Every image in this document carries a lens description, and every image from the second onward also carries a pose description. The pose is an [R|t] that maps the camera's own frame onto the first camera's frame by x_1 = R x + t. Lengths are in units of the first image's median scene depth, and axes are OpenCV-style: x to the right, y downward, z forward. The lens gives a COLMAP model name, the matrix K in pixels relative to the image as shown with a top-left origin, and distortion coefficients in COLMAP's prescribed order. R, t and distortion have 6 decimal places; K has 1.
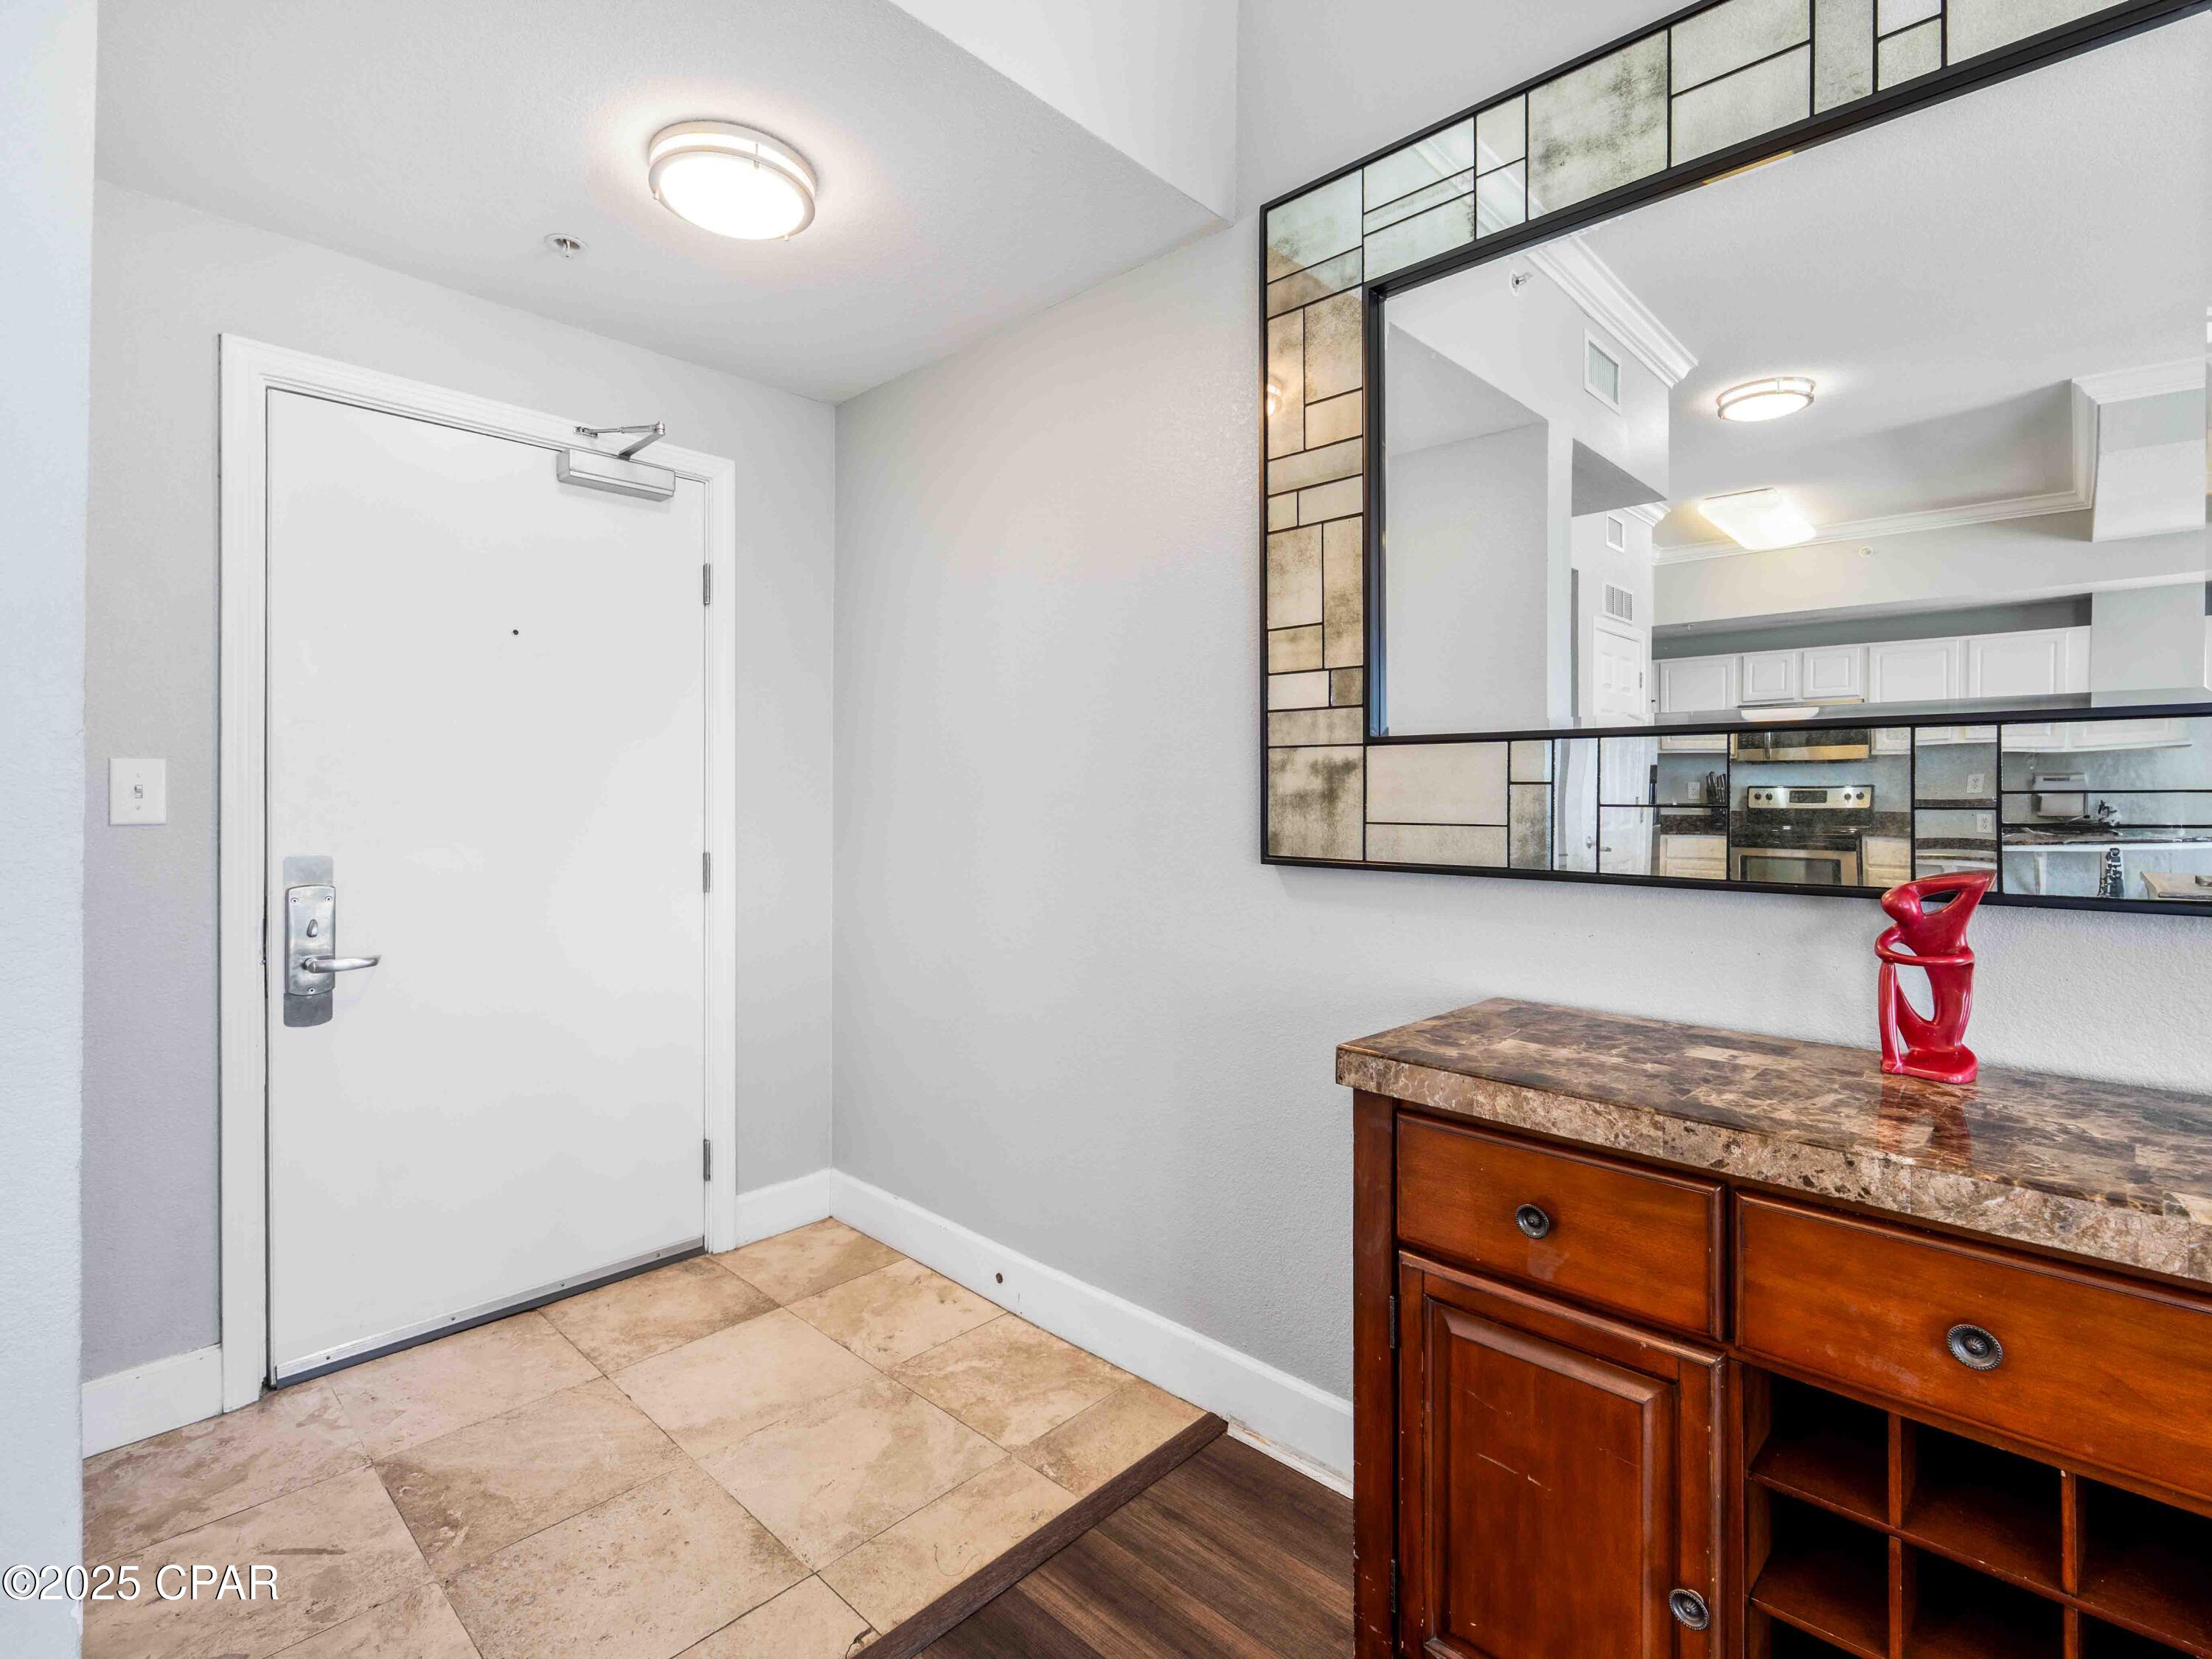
lens RADIAL K [[1043.7, 0, 1108.6], [0, 1043.7, 784.8], [0, 0, 1]] dist [0.000205, 0.000410]
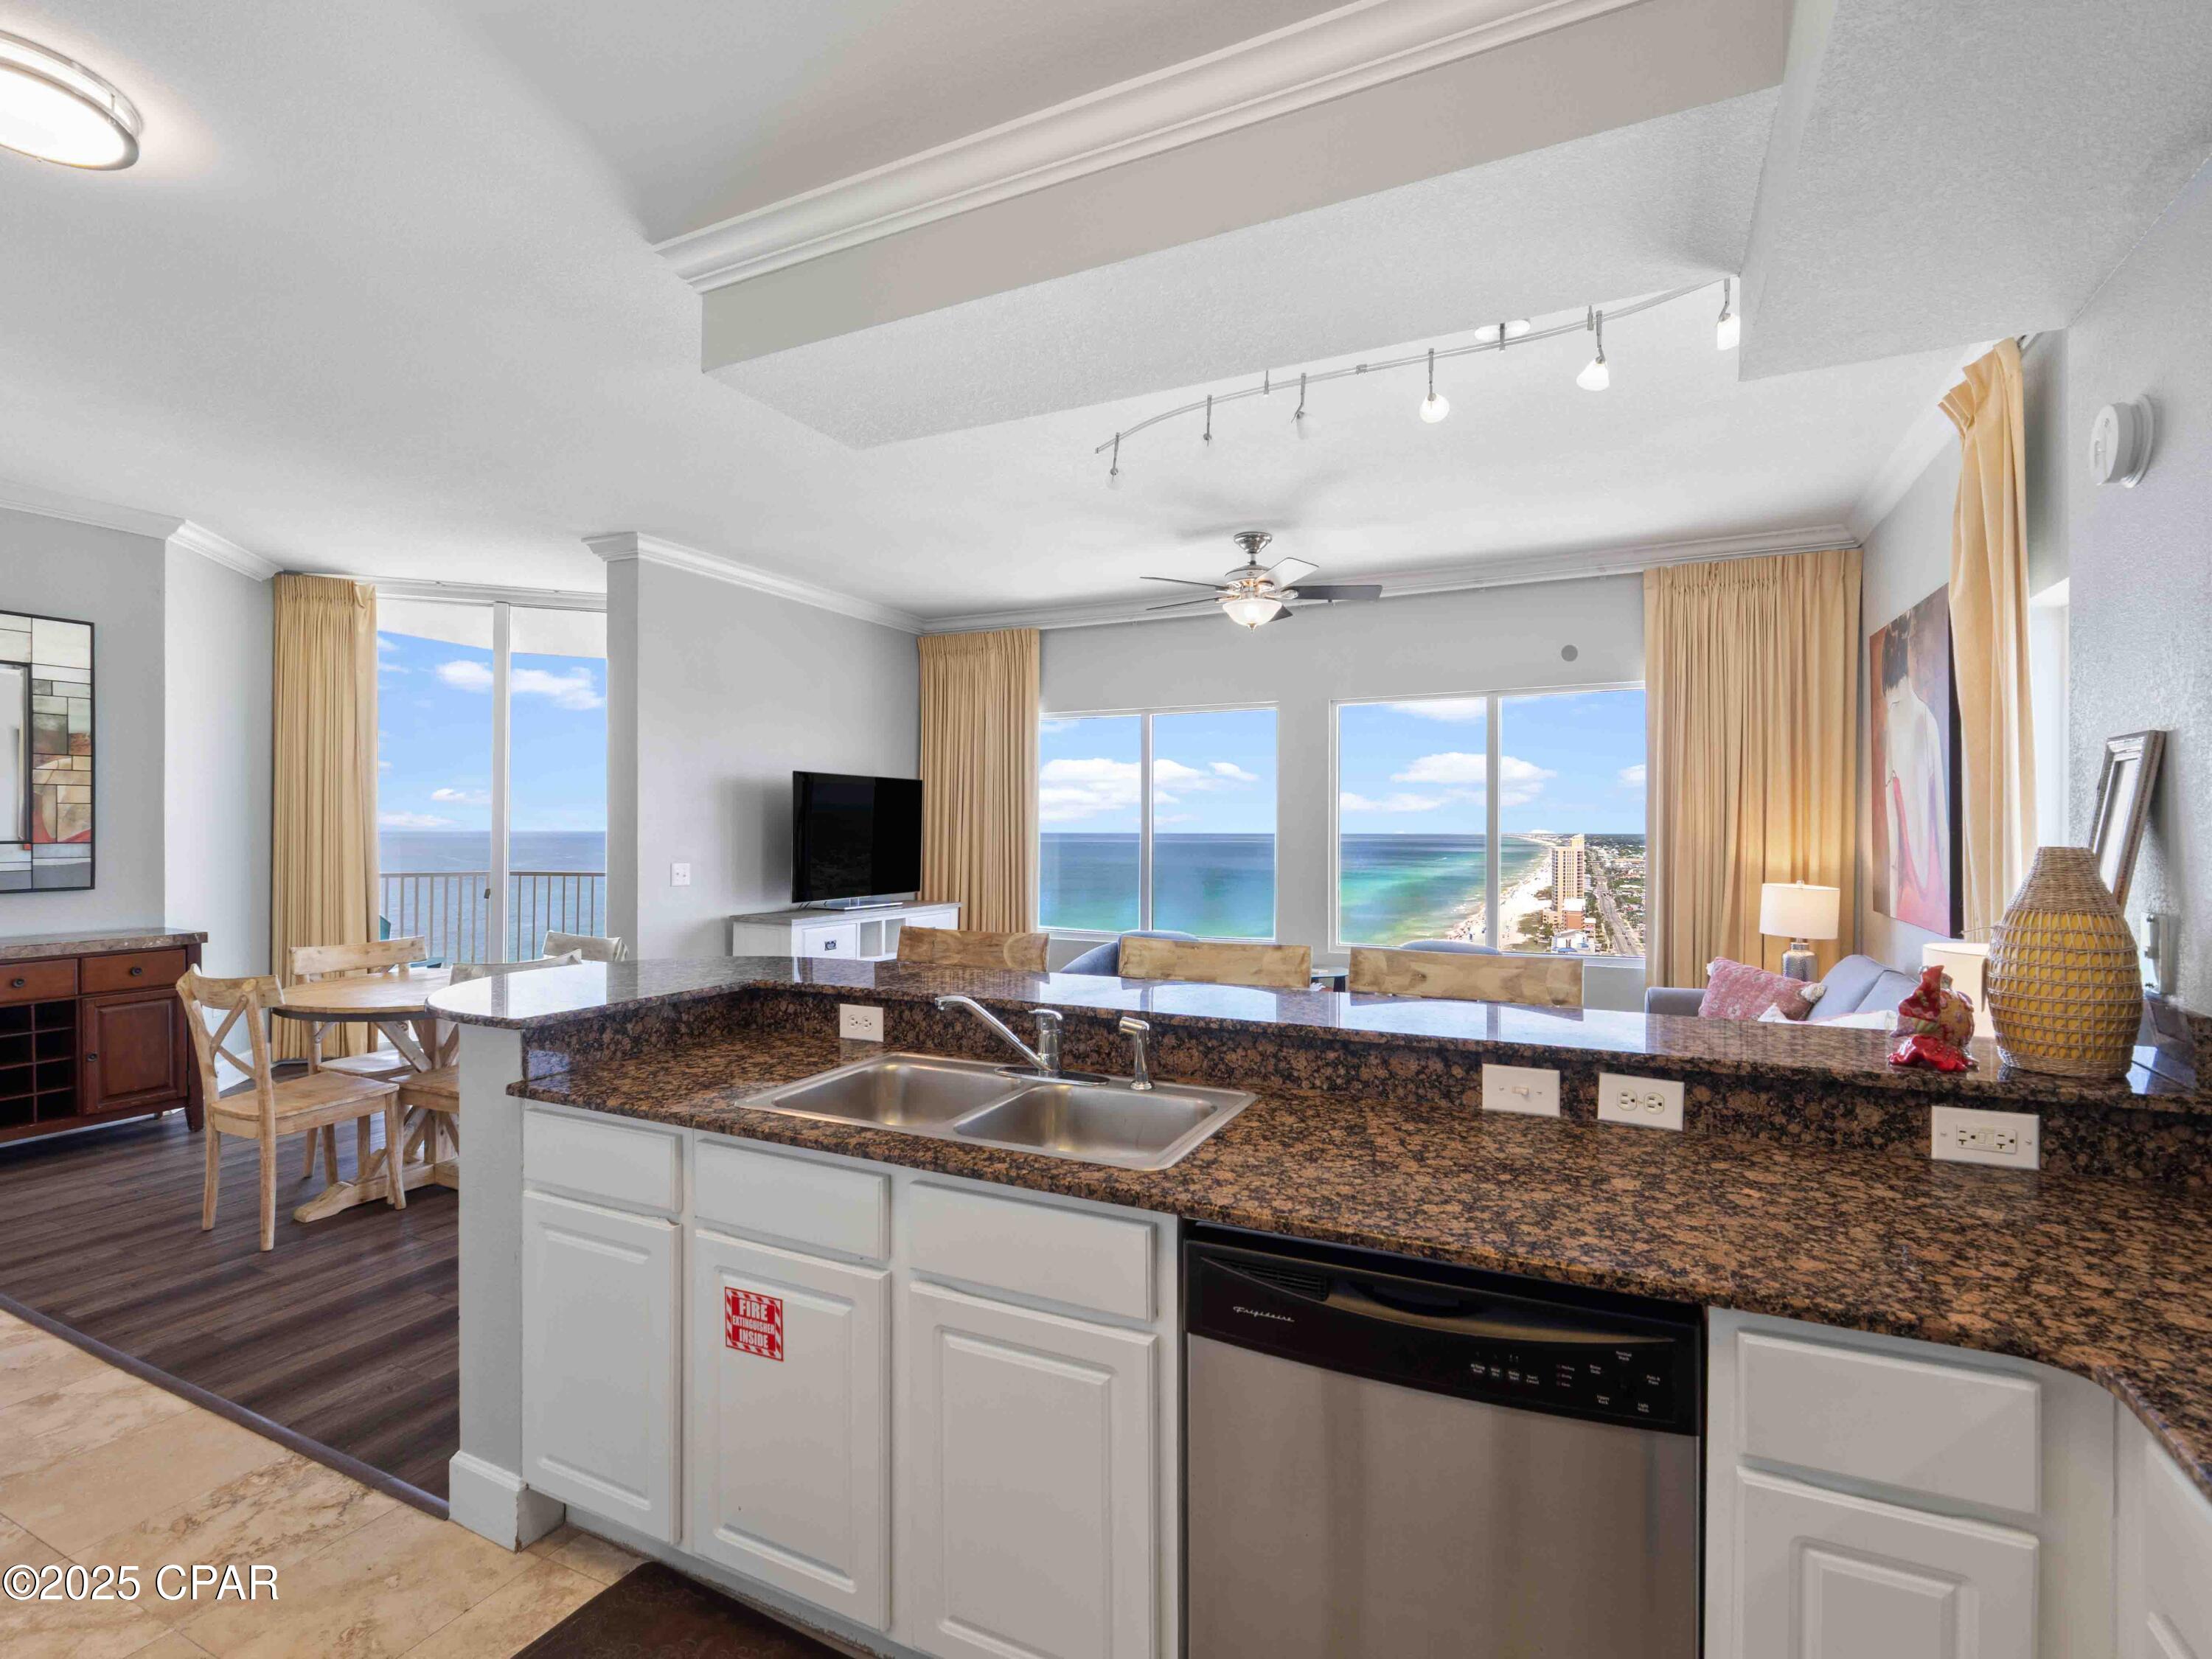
lens RADIAL K [[1054.9, 0, 1106.0], [0, 1054.9, 829.5], [0, 0, 1]] dist [-0.006672, -0.000333]
pose [[-0.298396, -0.001862, 0.954440, -4.361030], [-0.009424, 0.999955, -0.000996, -0.164084], [-0.954395, -0.009292, -0.298401, -1.922590]]
